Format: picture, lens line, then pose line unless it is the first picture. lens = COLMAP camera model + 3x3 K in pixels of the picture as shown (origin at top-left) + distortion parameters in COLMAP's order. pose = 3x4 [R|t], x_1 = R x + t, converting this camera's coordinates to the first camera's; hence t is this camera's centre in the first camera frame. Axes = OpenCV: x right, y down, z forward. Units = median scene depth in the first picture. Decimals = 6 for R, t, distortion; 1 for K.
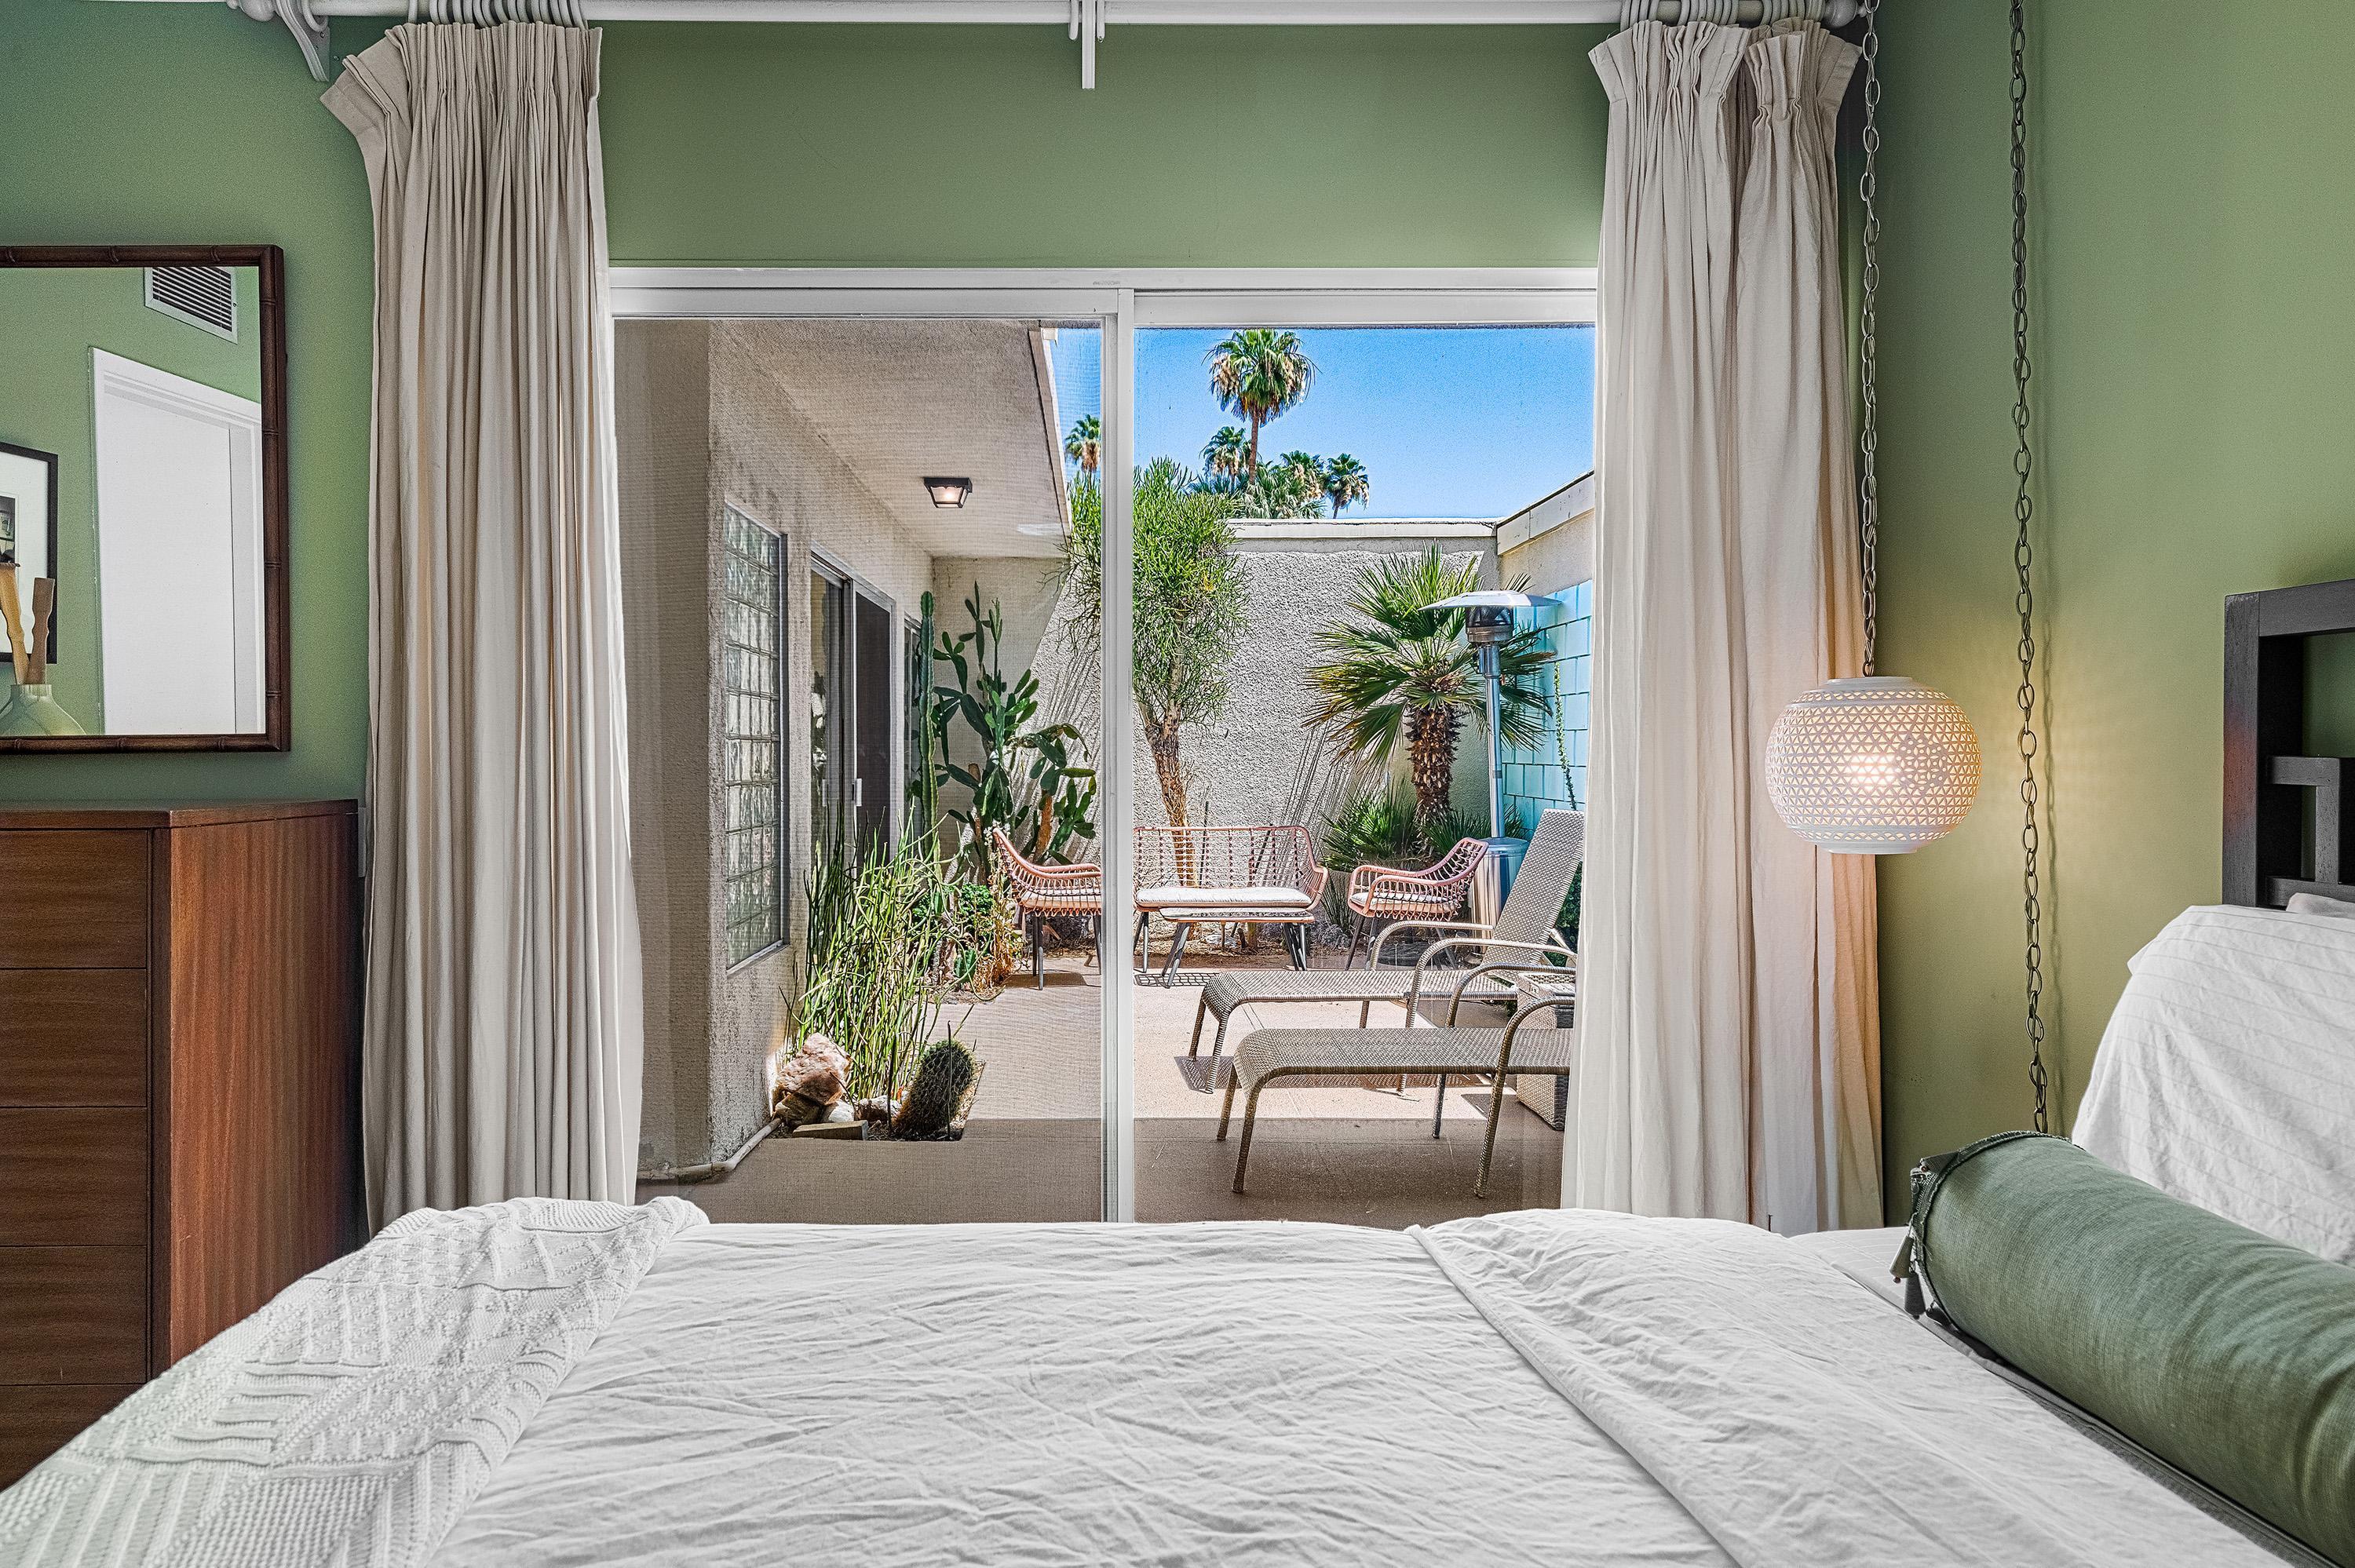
lens RADIAL K [[1469.6, 0, 1119.8], [0, 1469.6, 781.0], [0, 0, 1]] dist [0.015934, -0.000490]
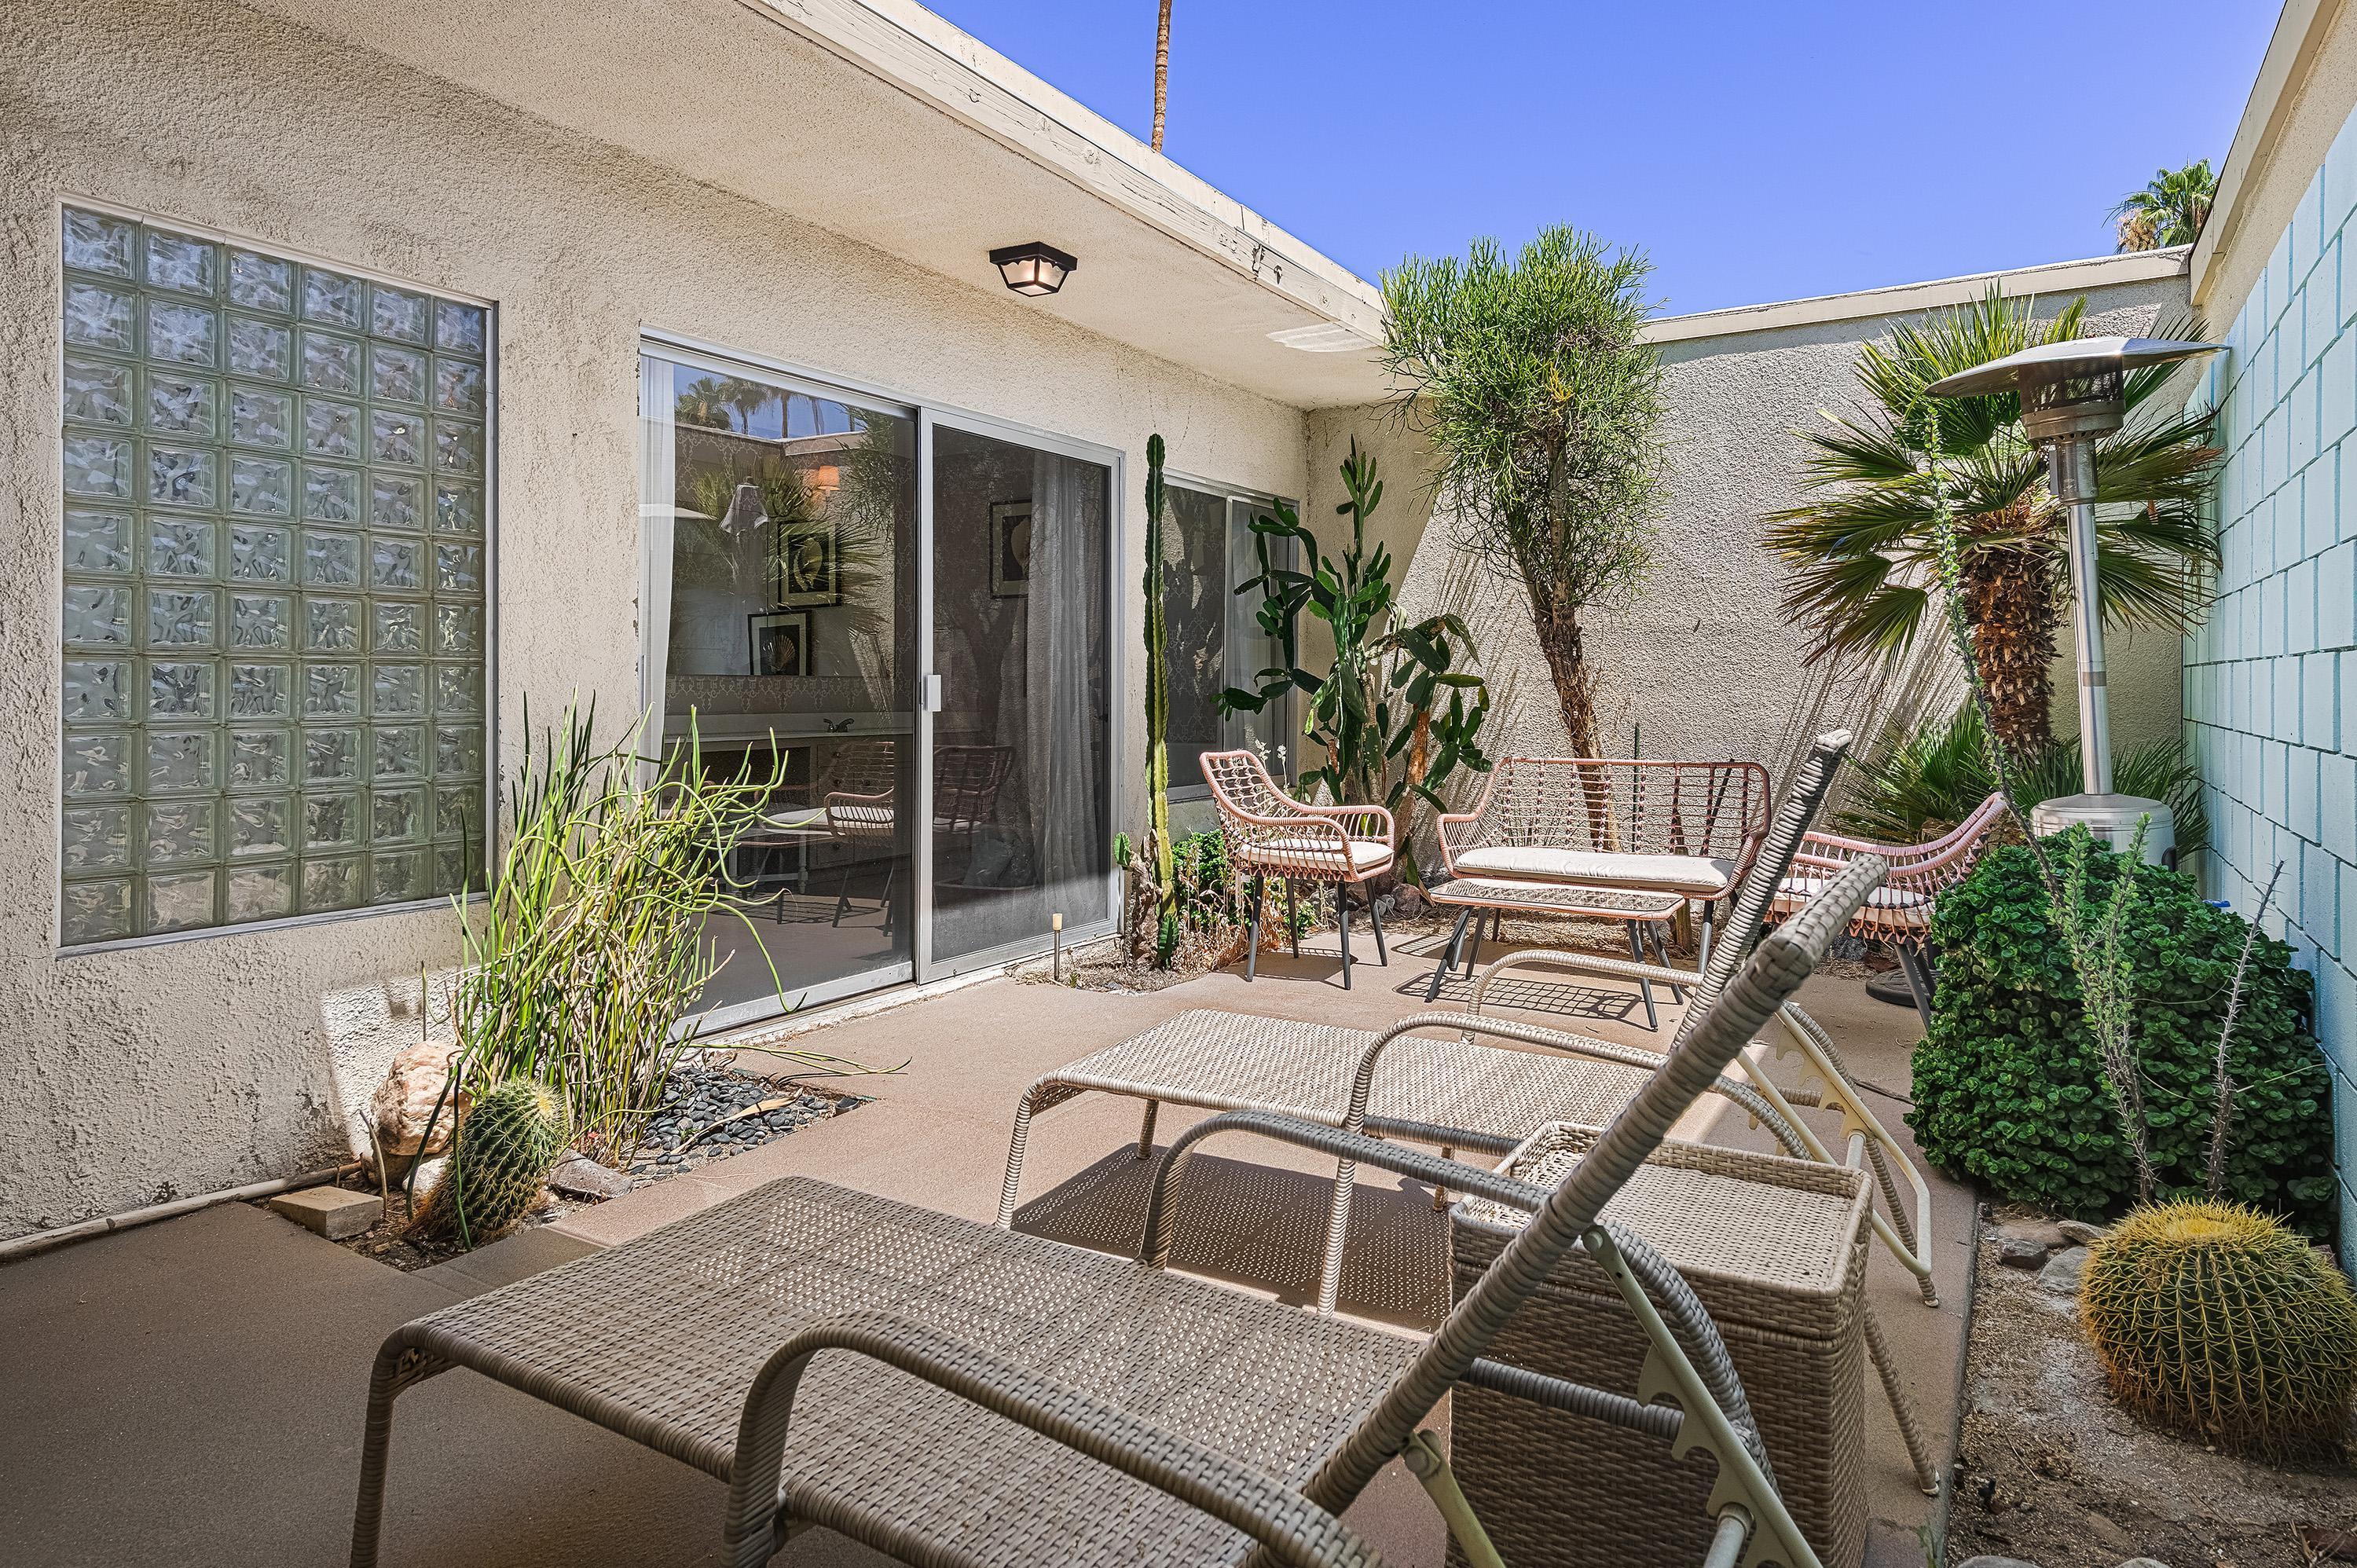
lens RADIAL K [[1375.7, 0, 1188.9], [0, 1375.7, 710.6], [0, 0, 1]] dist [0.018036, -0.003367]
pose [[0.853067, 0.012240, -0.521657, 0.226581], [-0.013413, 0.999909, 0.001528, 0.010401], [0.521629, 0.005693, 0.853154, 0.363835]]
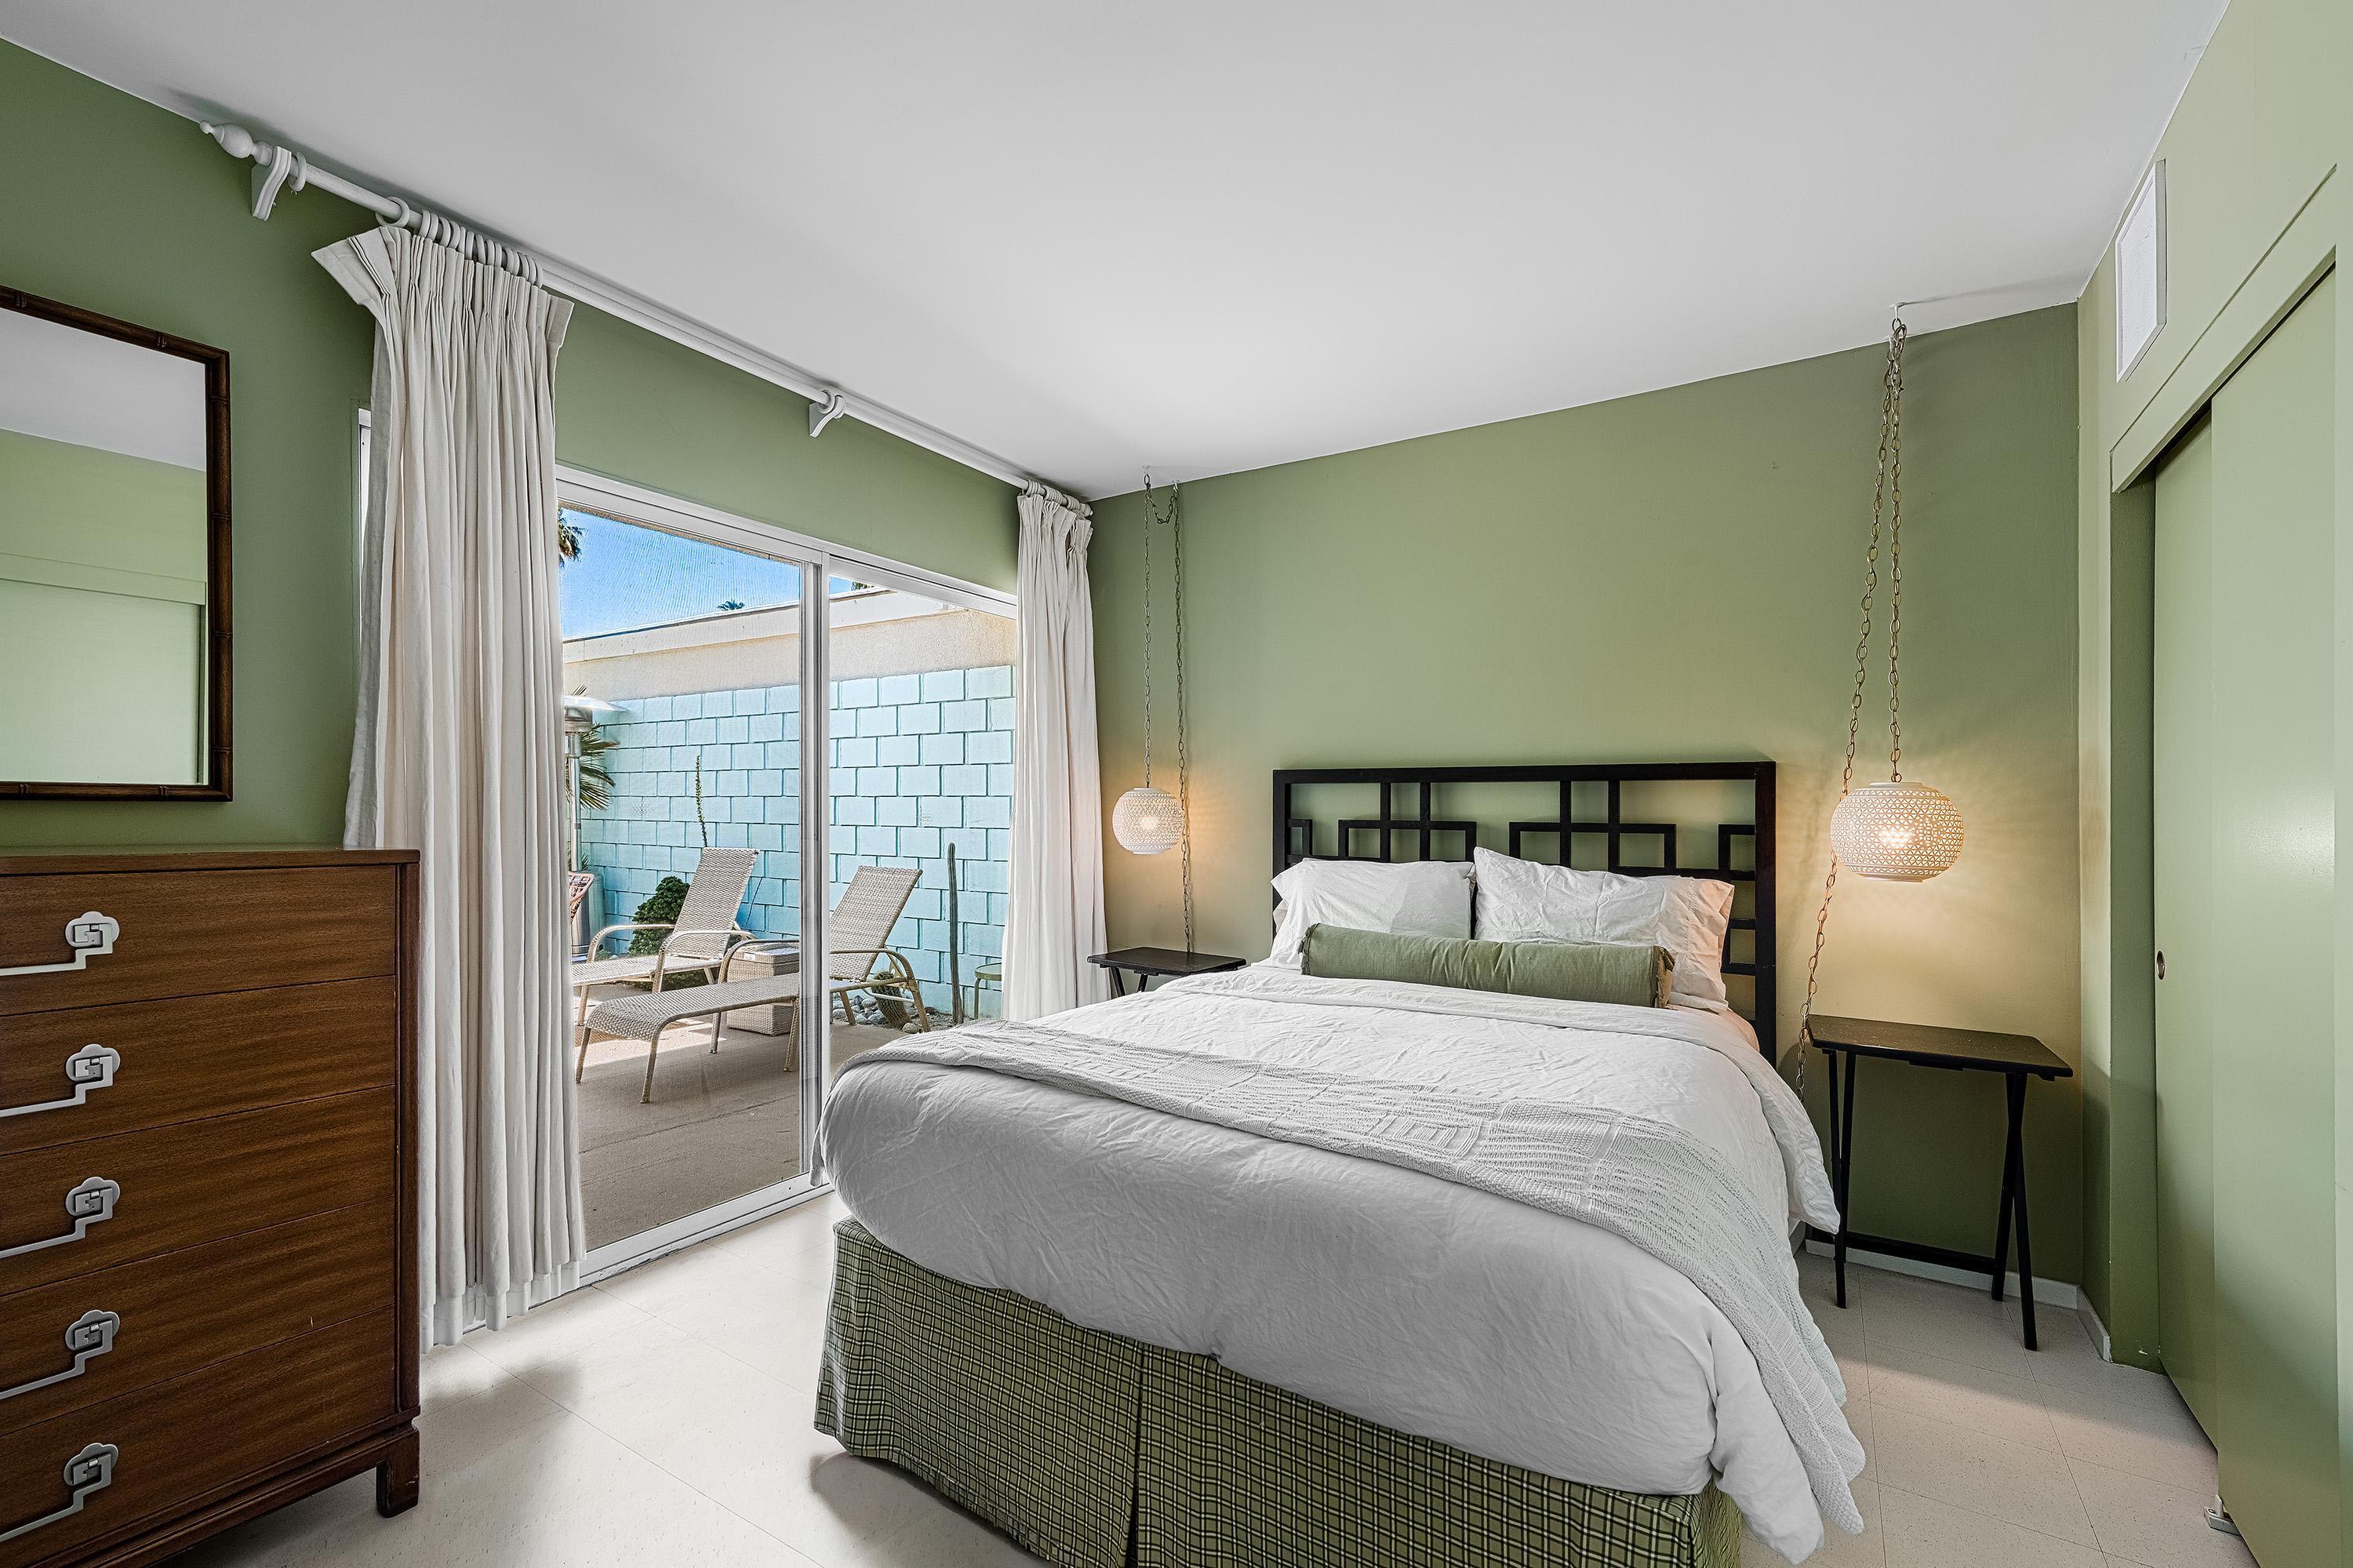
lens RADIAL K [[996.1, 0, 1174.2], [0, 996.1, 823.3], [0, 0, 1]] dist [-0.000080, 0.000061]
pose [[0.547012, 0.002906, 0.837119, -0.219217], [0.004578, 0.999969, -0.006463, 0.001340], [-0.837112, 0.007368, 0.546982, -0.004600]]
